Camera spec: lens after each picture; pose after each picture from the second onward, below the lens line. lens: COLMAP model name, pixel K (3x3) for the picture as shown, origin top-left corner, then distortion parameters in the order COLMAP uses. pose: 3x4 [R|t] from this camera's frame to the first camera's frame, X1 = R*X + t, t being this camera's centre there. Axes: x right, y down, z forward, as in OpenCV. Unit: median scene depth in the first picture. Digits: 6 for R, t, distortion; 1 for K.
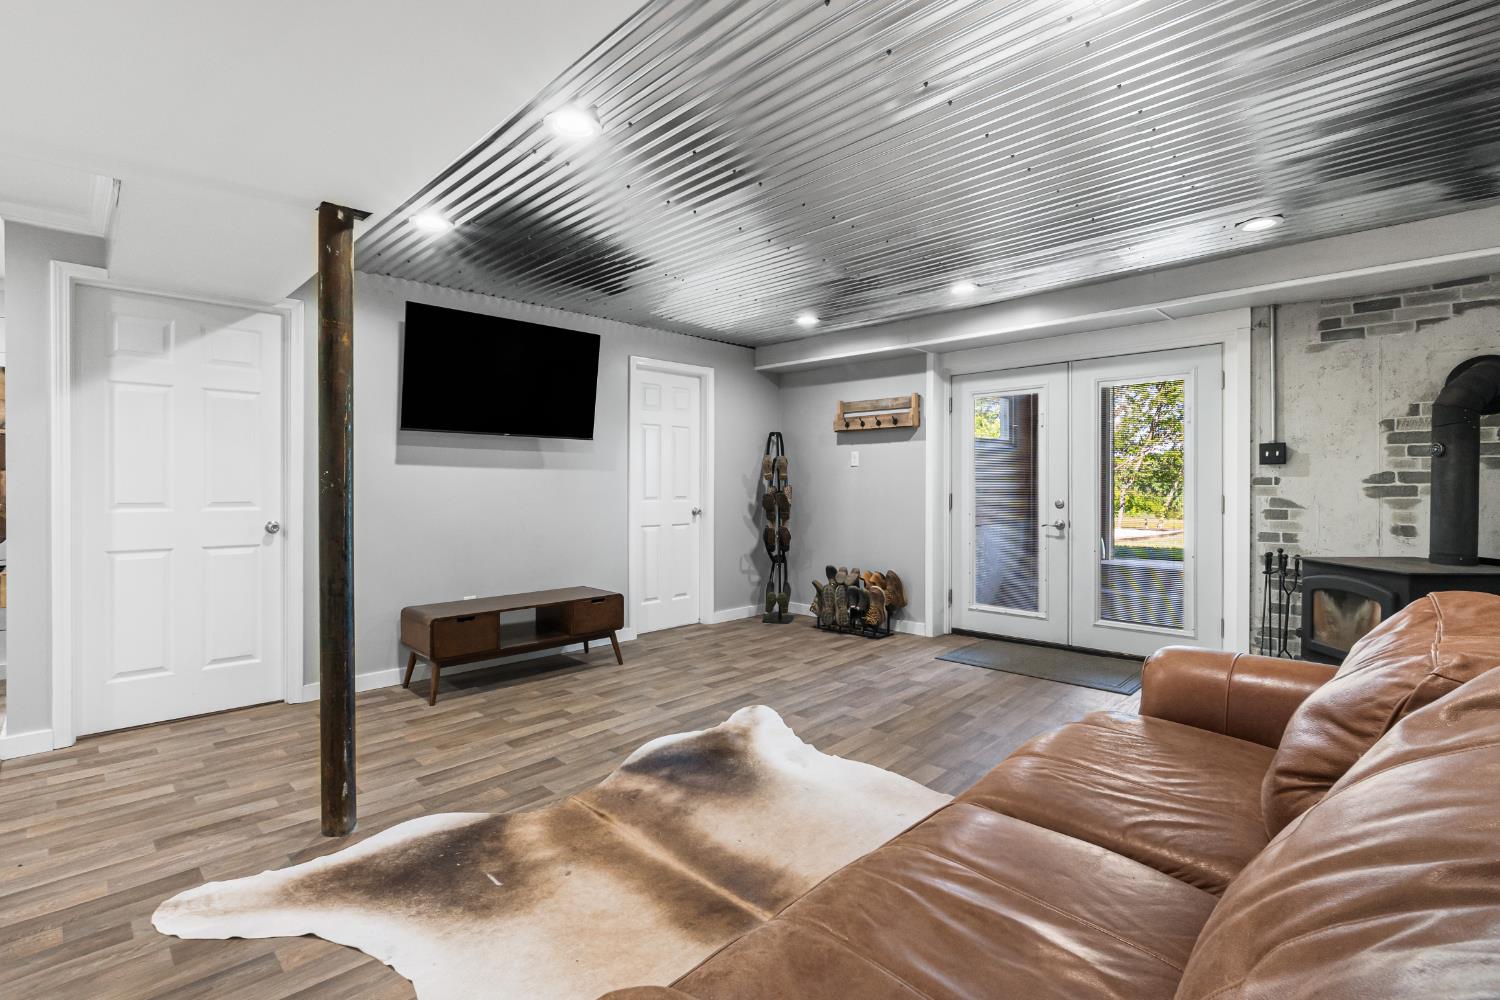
lens RADIAL K [[690.8, 0, 751.6], [0, 690.8, 492.4], [0, 0, 1]] dist [-0.010474, 0.001379]
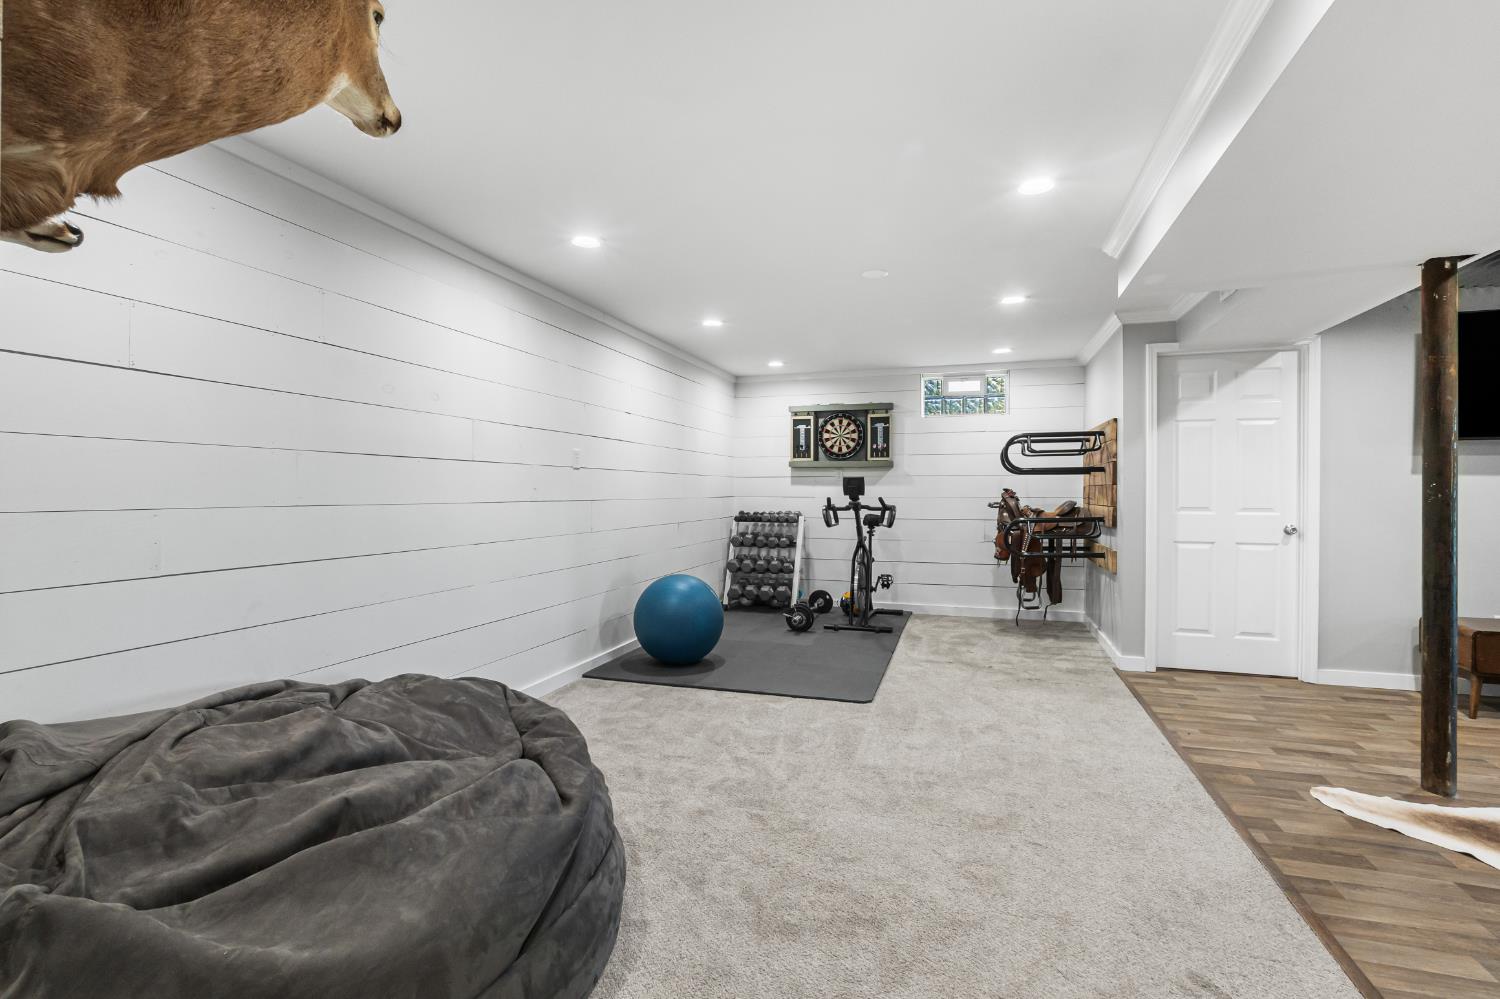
lens RADIAL K [[690.8, 0, 750.6], [0, 690.8, 489.1], [0, 0, 1]] dist [-0.010474, 0.001379]
pose [[0.455678, -0.001448, -0.890143, -0.094557], [-0.013047, 0.999880, -0.008306, 0.002889], [0.890049, 0.015399, 0.455605, -0.553307]]
